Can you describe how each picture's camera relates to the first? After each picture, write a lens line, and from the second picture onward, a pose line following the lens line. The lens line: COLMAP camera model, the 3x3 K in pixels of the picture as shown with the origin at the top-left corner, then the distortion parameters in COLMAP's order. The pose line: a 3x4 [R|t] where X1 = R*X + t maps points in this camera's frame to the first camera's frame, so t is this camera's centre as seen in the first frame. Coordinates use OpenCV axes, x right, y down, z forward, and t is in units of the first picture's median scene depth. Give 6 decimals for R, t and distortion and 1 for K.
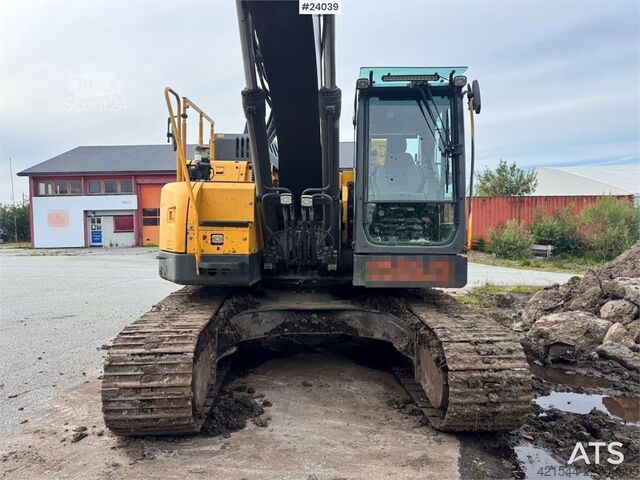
lens RADIAL K [[450.1, 0, 322.1], [0, 450.1, 237.8], [0, 0, 1]] dist [0.057370, -0.055127]
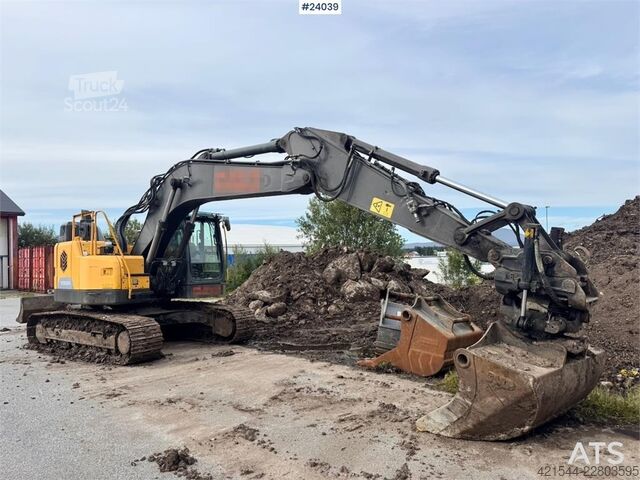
lens RADIAL K [[450.1, 0, 322.6], [0, 450.1, 239.4], [0, 0, 1]] dist [0.057370, -0.055127]
pose [[0.640164, 0.017949, 0.768029, -1.360371], [0.049612, 0.996674, -0.064645, -0.015581], [-0.766635, 0.079487, 0.637144, -1.140057]]
